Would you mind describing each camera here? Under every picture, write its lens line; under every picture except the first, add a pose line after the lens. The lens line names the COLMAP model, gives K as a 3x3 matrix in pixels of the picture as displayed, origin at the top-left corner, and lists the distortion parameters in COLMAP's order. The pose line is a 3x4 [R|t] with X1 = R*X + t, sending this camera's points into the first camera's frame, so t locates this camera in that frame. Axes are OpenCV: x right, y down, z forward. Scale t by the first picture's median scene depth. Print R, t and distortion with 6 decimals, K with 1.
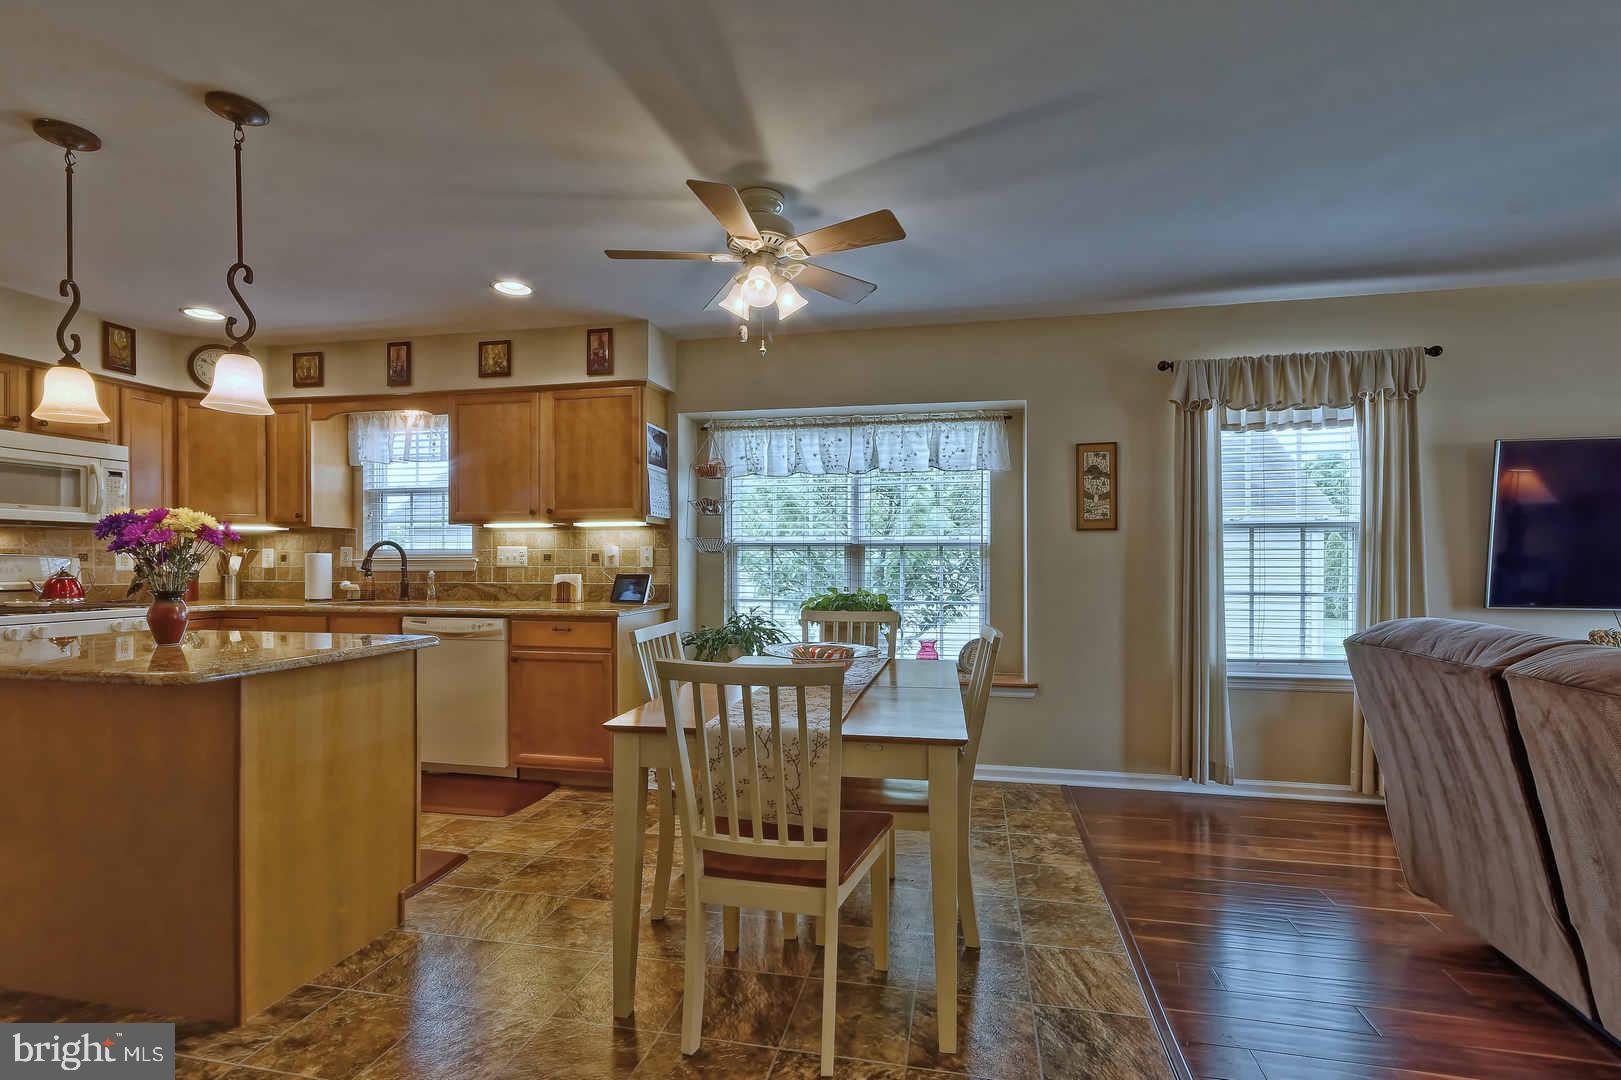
lens RADIAL K [[728.0, 0, 809.4], [0, 728.0, 561.4], [0, 0, 1]] dist [-0.000955, 0.002477]
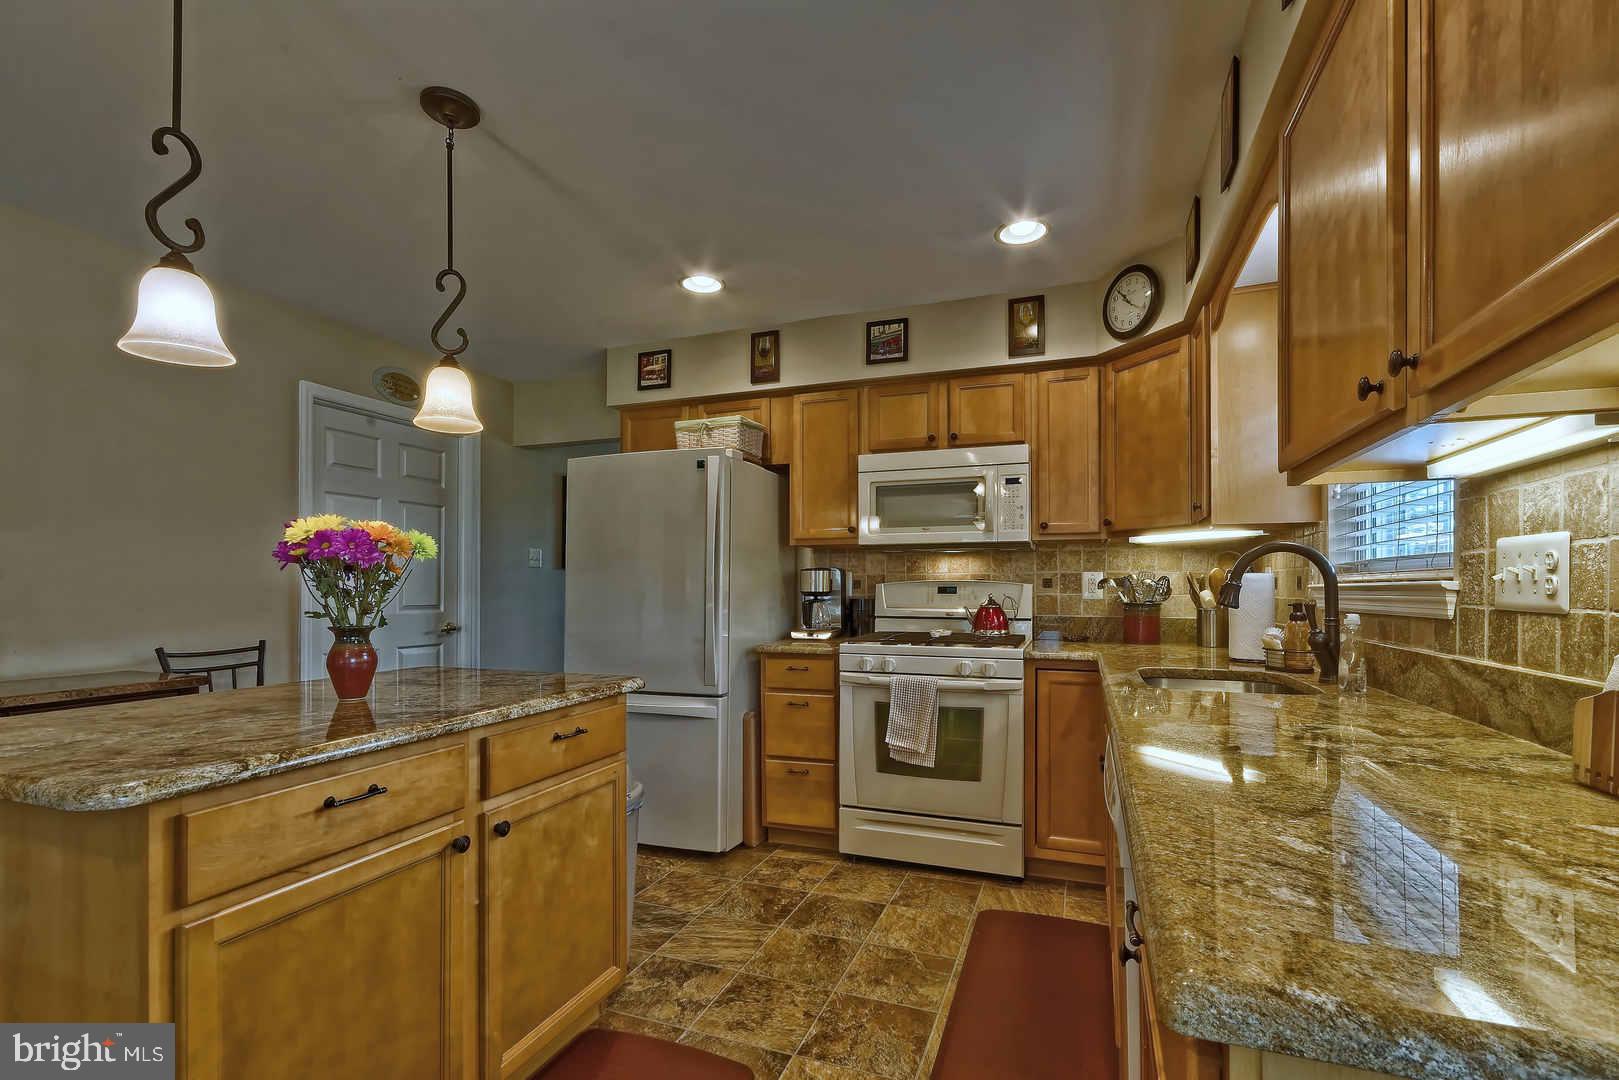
lens RADIAL K [[716.2, 0, 823.0], [0, 716.2, 586.8], [0, 0, 1]] dist [0.000059, -0.000151]
pose [[-0.143587, 0.000288, -0.989638, -0.118336], [-0.000915, 0.999999, 0.000424, -0.001532], [0.989637, 0.000967, -0.143587, 0.843910]]
